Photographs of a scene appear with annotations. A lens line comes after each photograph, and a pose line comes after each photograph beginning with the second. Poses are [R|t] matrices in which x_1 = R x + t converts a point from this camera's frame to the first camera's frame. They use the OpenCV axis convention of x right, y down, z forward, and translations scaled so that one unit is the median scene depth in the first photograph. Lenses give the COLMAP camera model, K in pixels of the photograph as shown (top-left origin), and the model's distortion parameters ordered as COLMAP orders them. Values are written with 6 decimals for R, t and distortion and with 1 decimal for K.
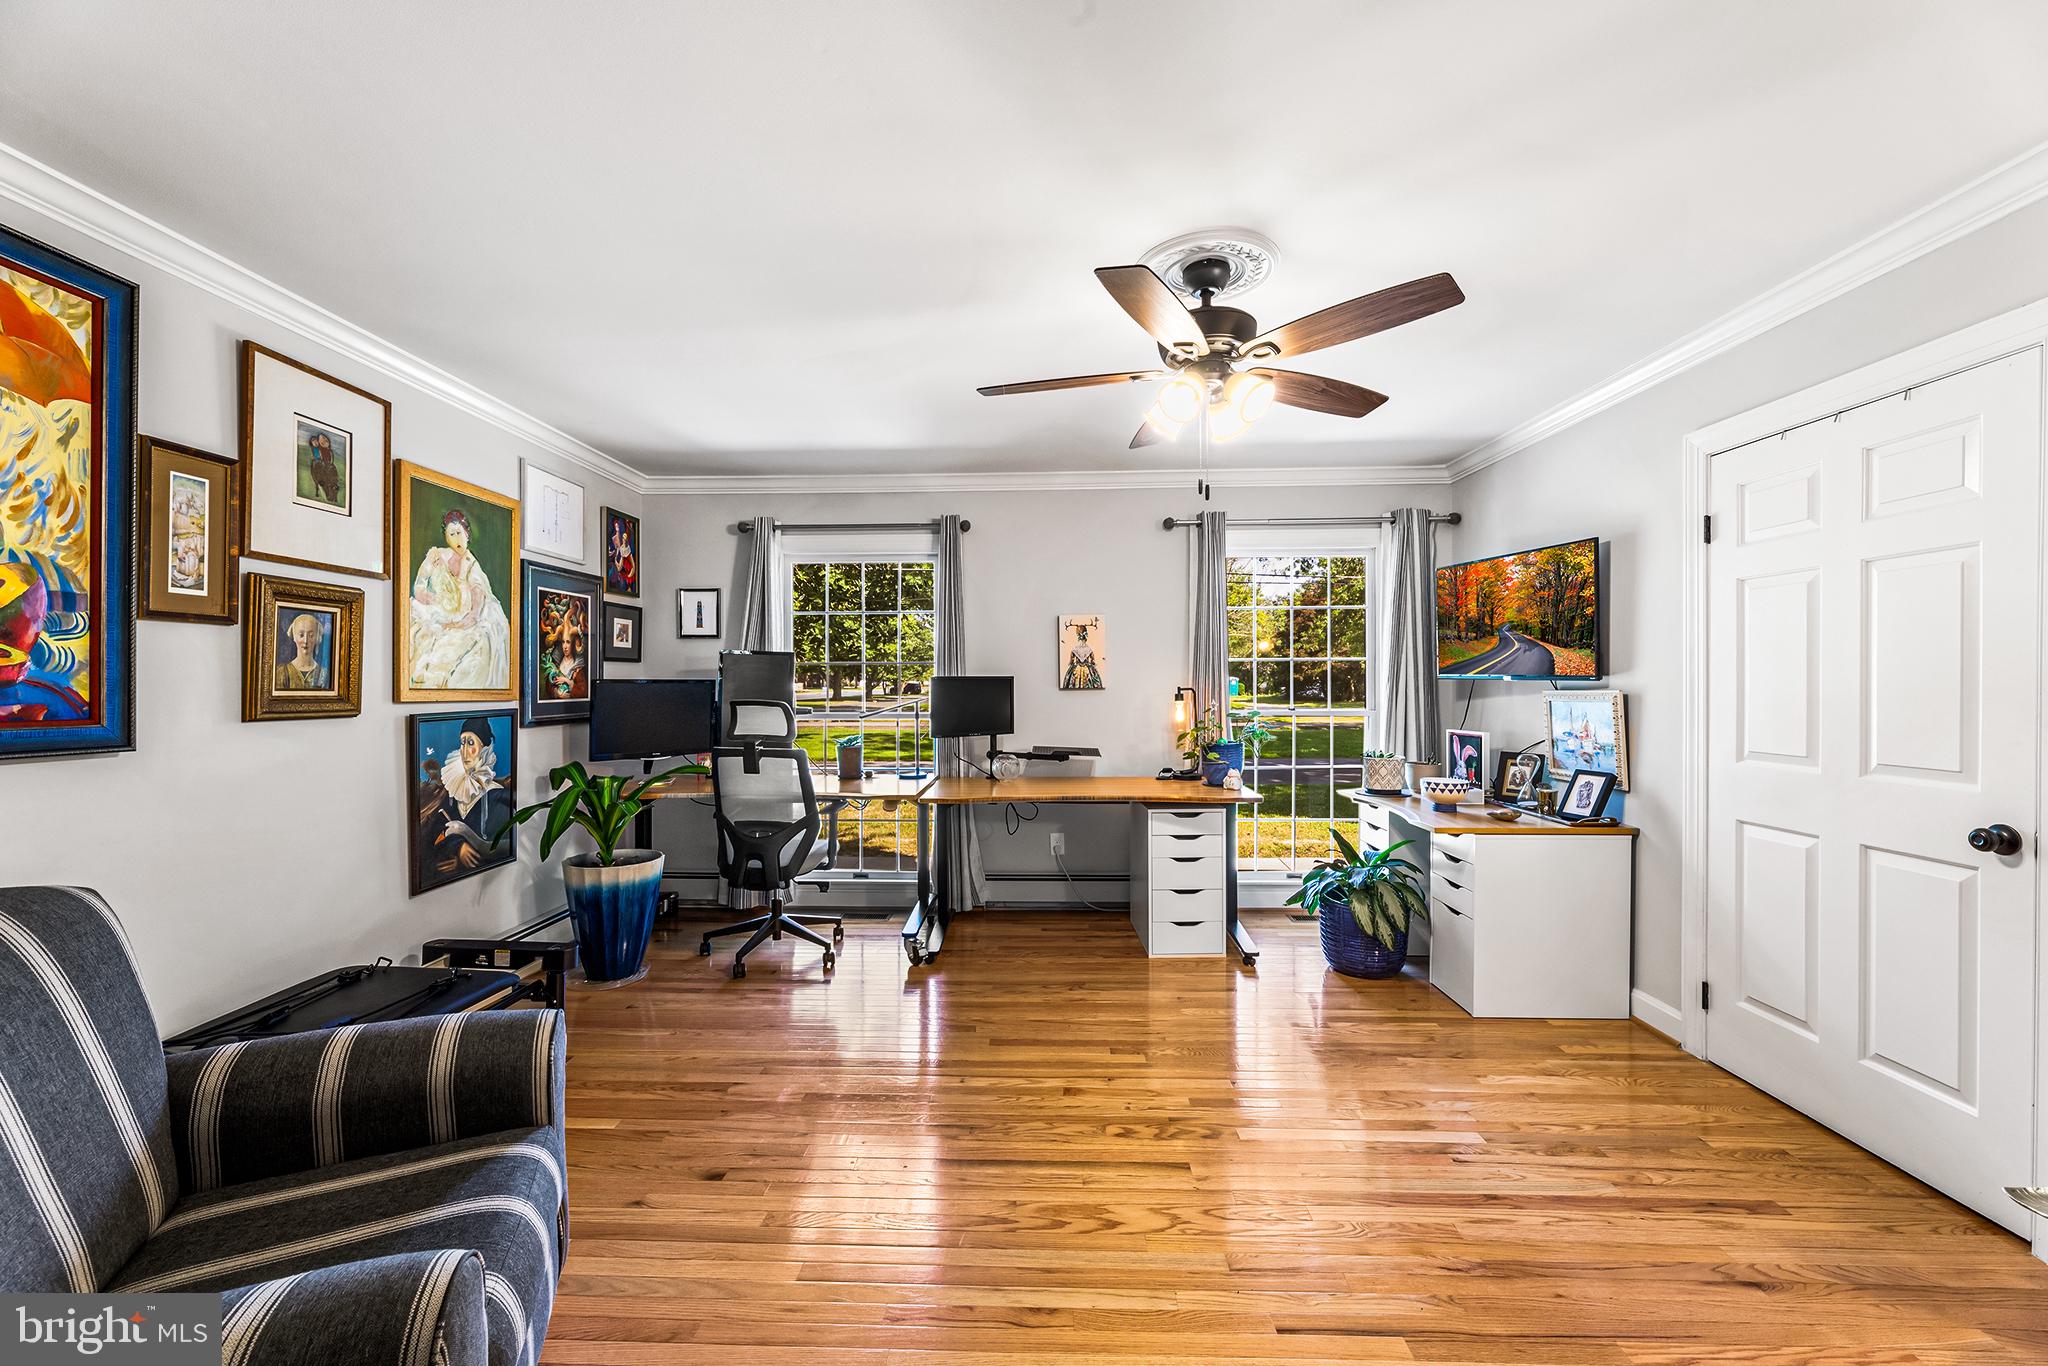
lens RADIAL K [[836.5, 0, 1022.3], [0, 836.5, 687.5], [0, 0, 1]] dist [0.001964, 0.000716]
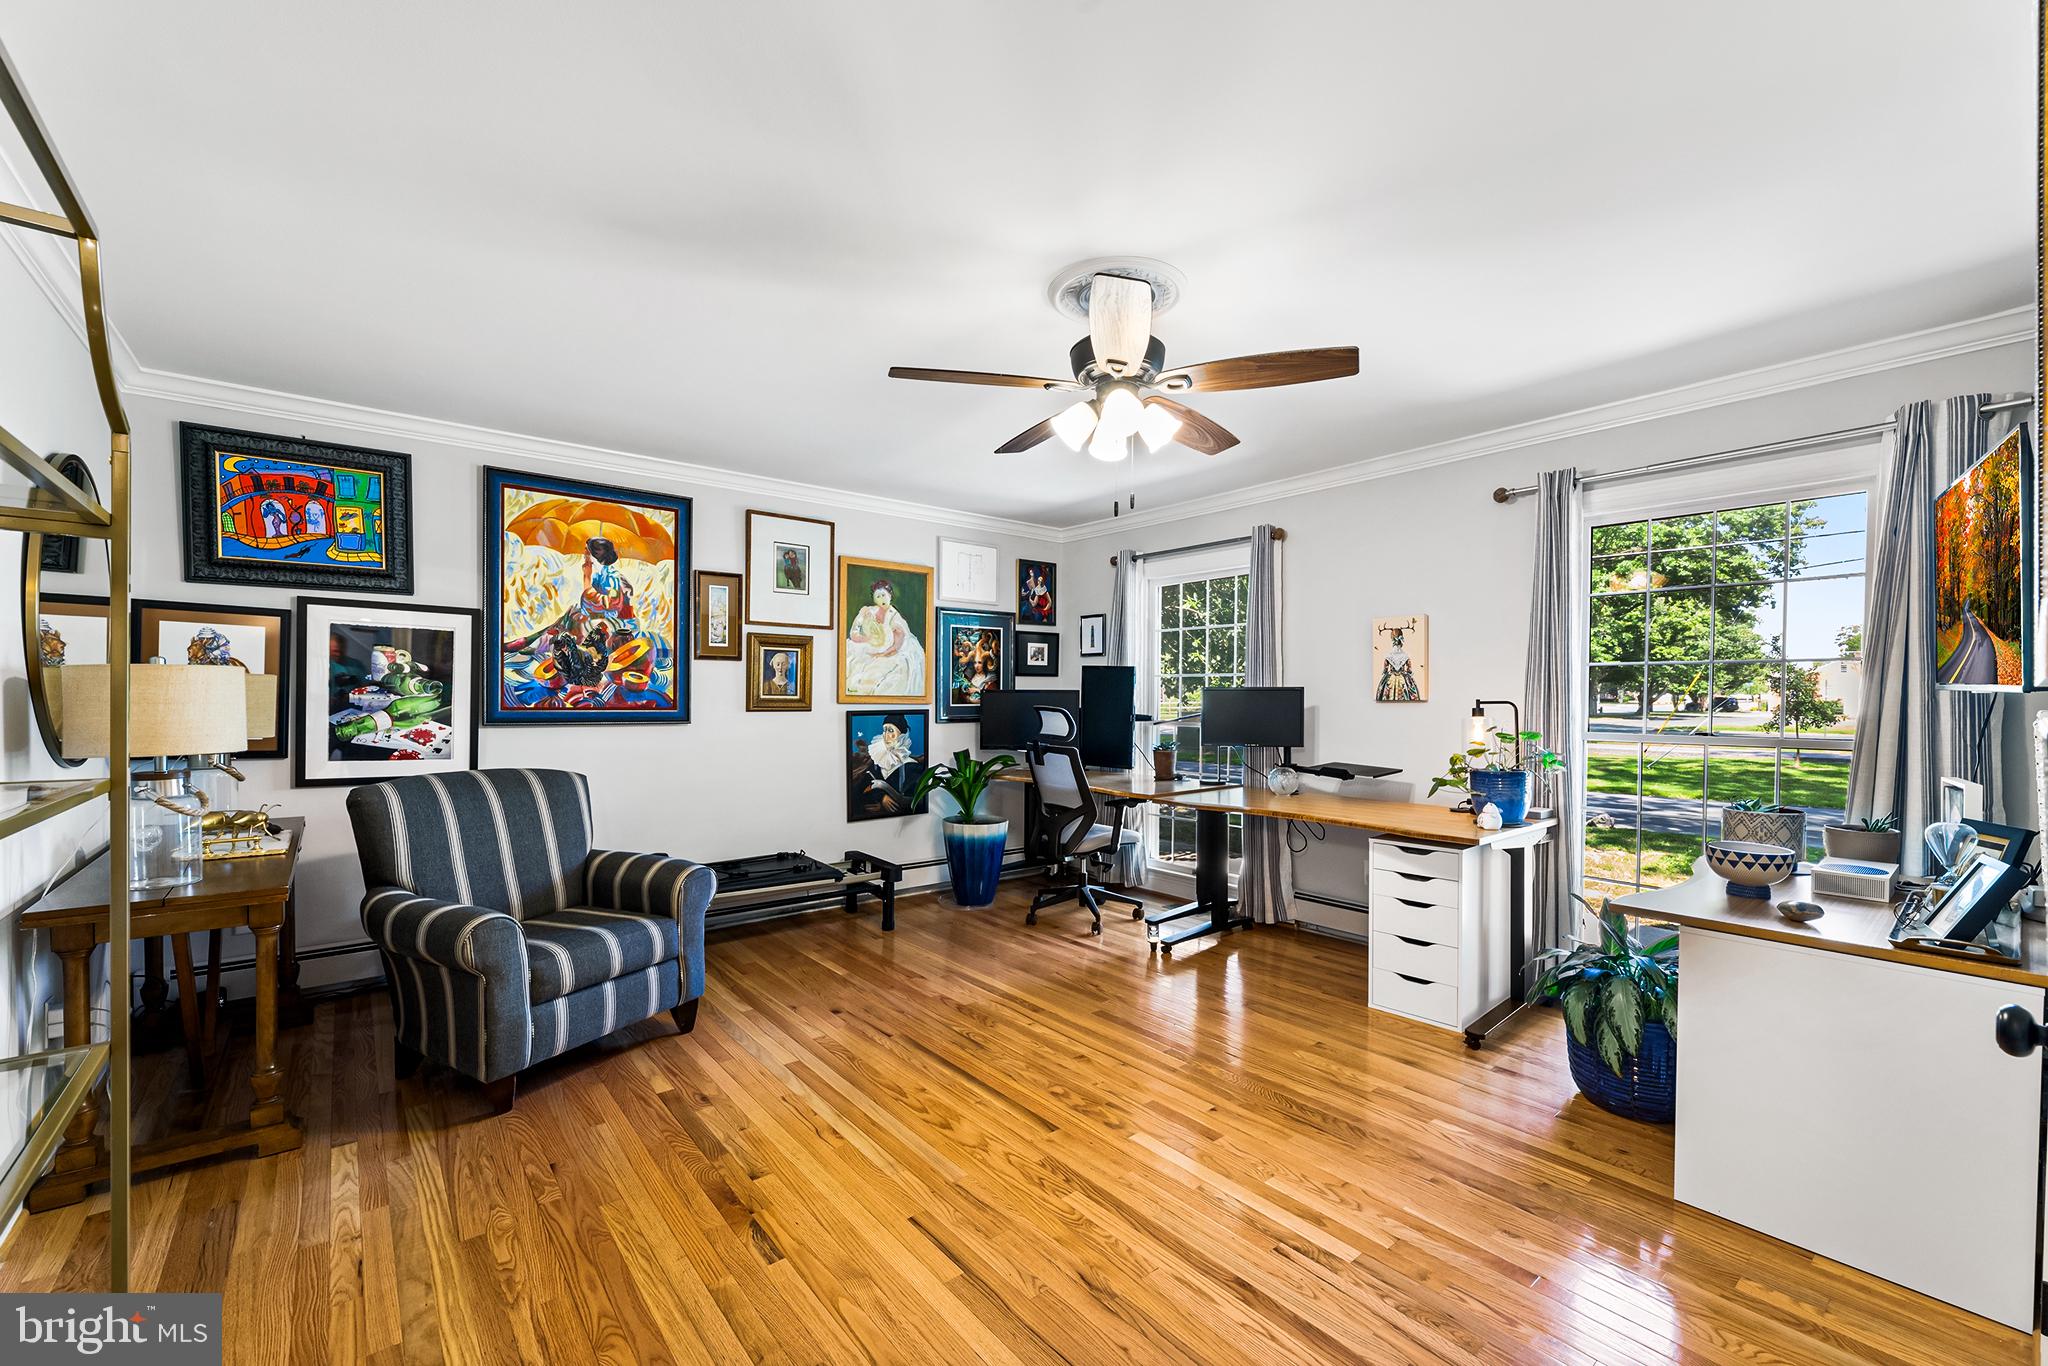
lens RADIAL K [[851.9, 0, 1009.3], [0, 851.9, 711.1], [0, 0, 1]] dist [0.002375, 0.000334]
pose [[0.644487, 0.019722, -0.764361, 0.683677], [-0.009385, 0.999796, 0.017883, -0.000139], [0.764557, -0.004352, 0.644541, 0.156604]]
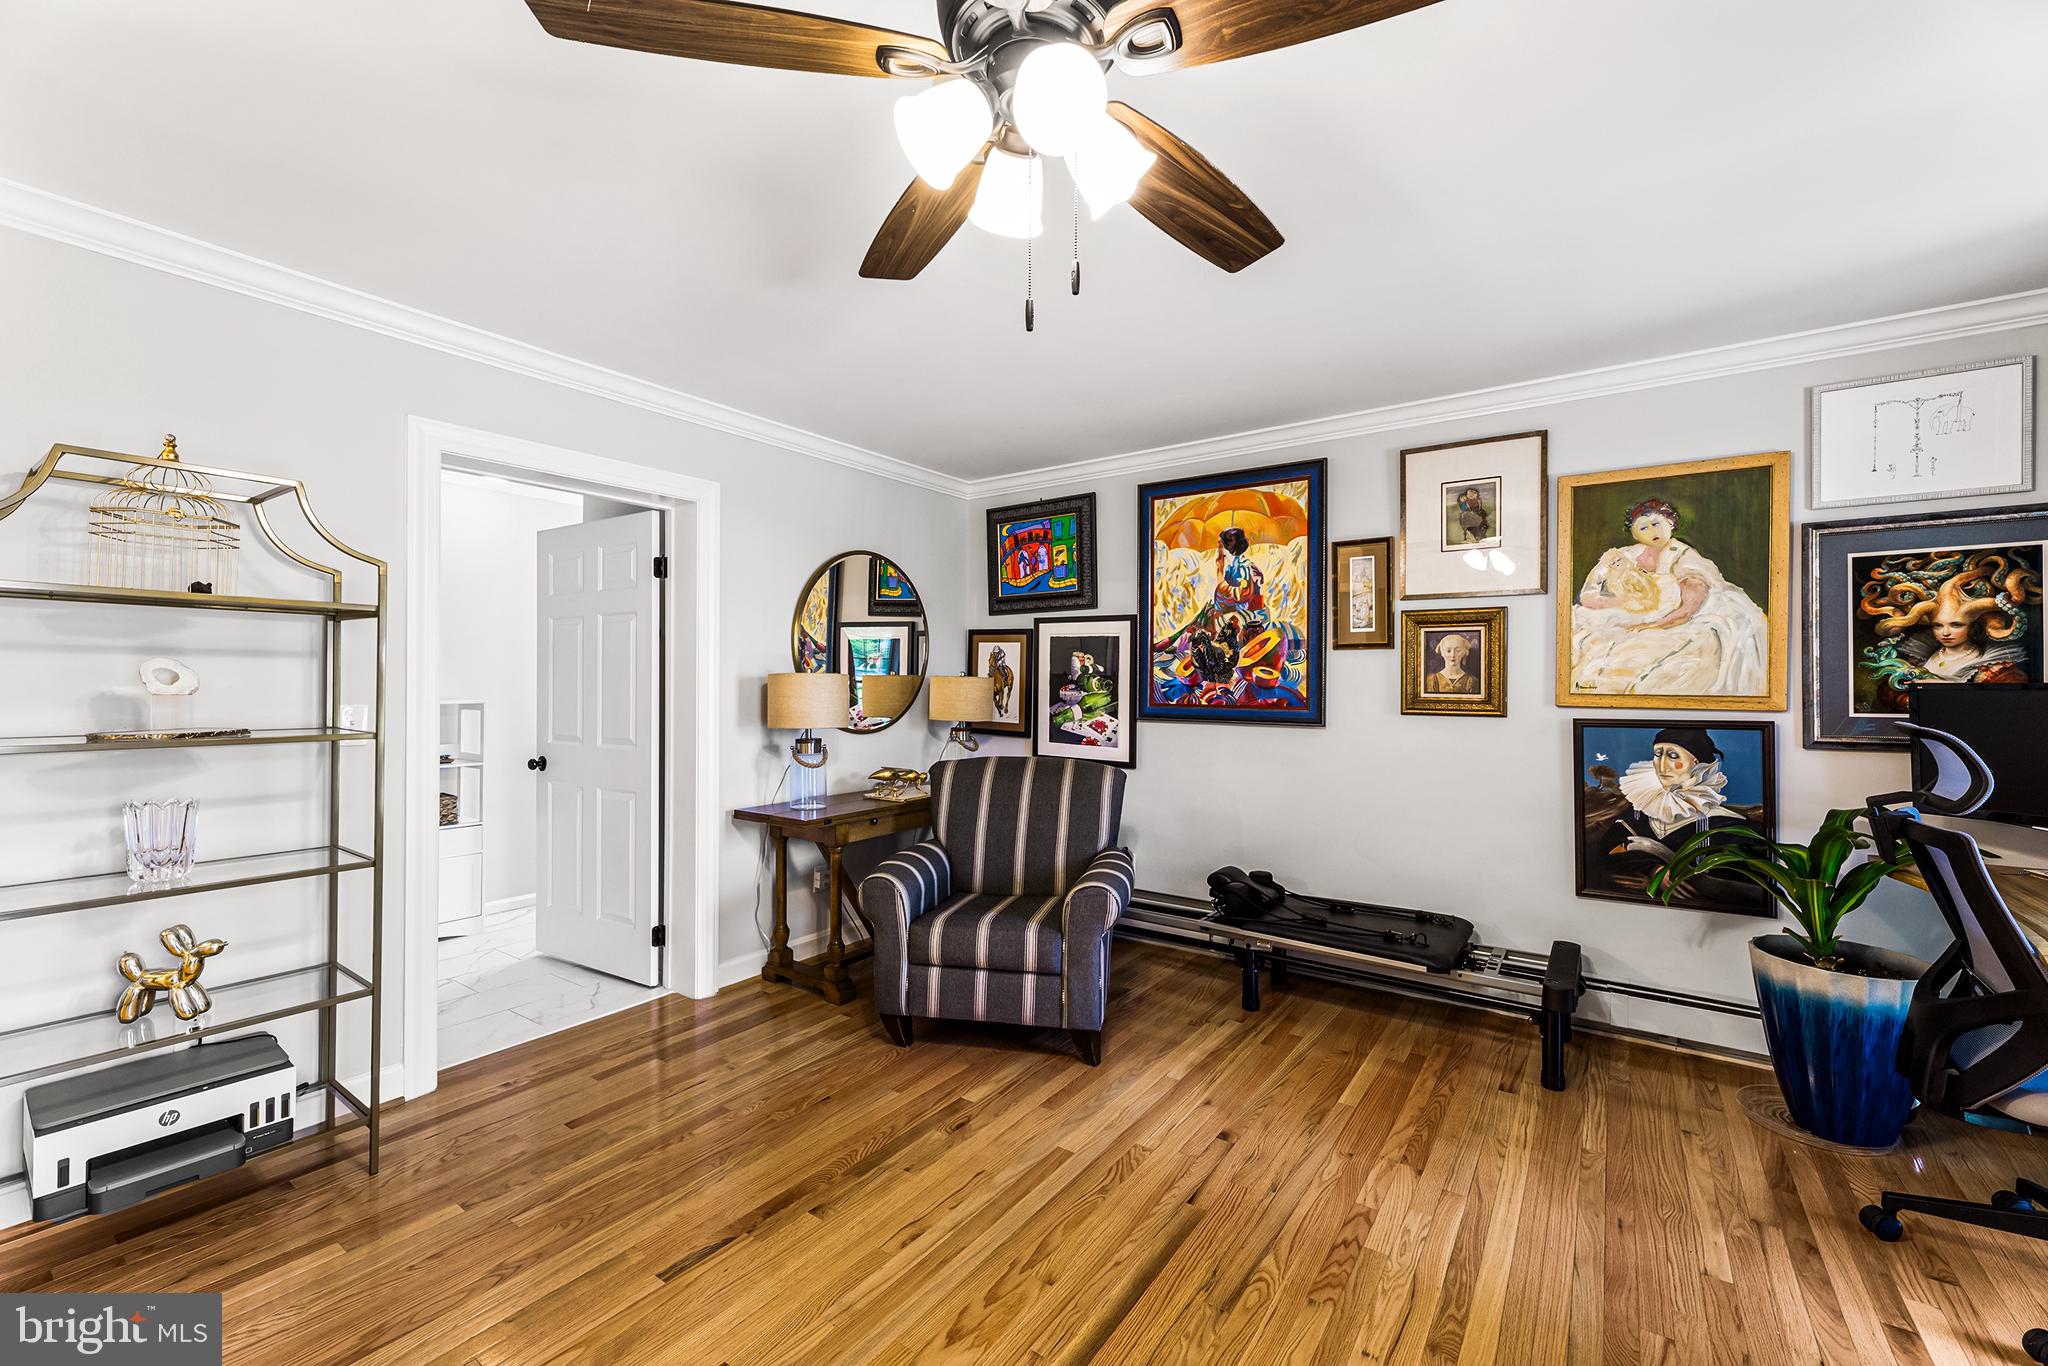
lens RADIAL K [[823.5, 0, 1011.4], [0, 823.5, 681.0], [0, 0, 1]] dist [0.000426, 0.000121]
pose [[-0.563762, -0.004539, -0.825925, 0.460479], [-0.005550, 0.999983, -0.001707, -0.007920], [0.825919, 0.003622, -0.563778, 0.917710]]
